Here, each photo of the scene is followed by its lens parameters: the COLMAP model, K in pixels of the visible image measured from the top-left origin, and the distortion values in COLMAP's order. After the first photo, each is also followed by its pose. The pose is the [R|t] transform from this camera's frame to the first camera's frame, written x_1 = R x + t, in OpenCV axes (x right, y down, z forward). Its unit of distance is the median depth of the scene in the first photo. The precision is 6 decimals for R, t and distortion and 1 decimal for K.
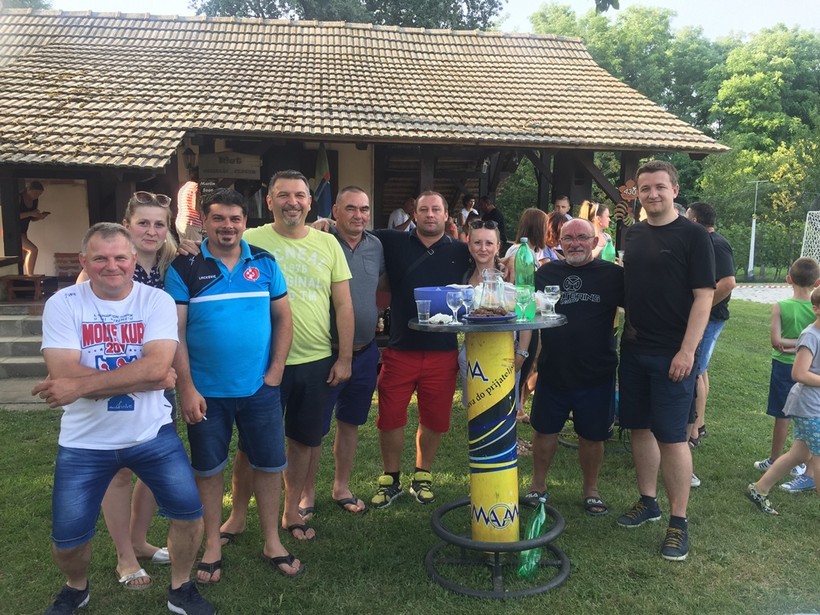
lens RADIAL K [[687.4, 0, 410.0], [0, 687.4, 307.5], [0, 0, 1]] dist [0.011197, 0.005919]
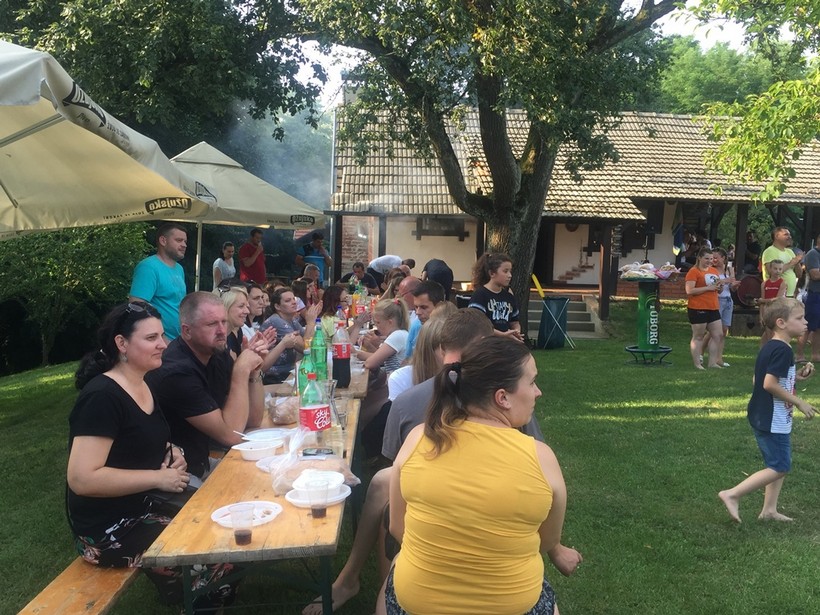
lens RADIAL K [[799.8, 0, 410.0], [0, 799.8, 307.5], [0, 0, 1]] dist [-0.010087, -0.013339]
pose [[0.997456, 0.009576, -0.070634, -0.444370], [-0.013773, 0.998153, -0.059169, 0.098233], [0.069937, 0.059991, 0.995746, -0.666875]]
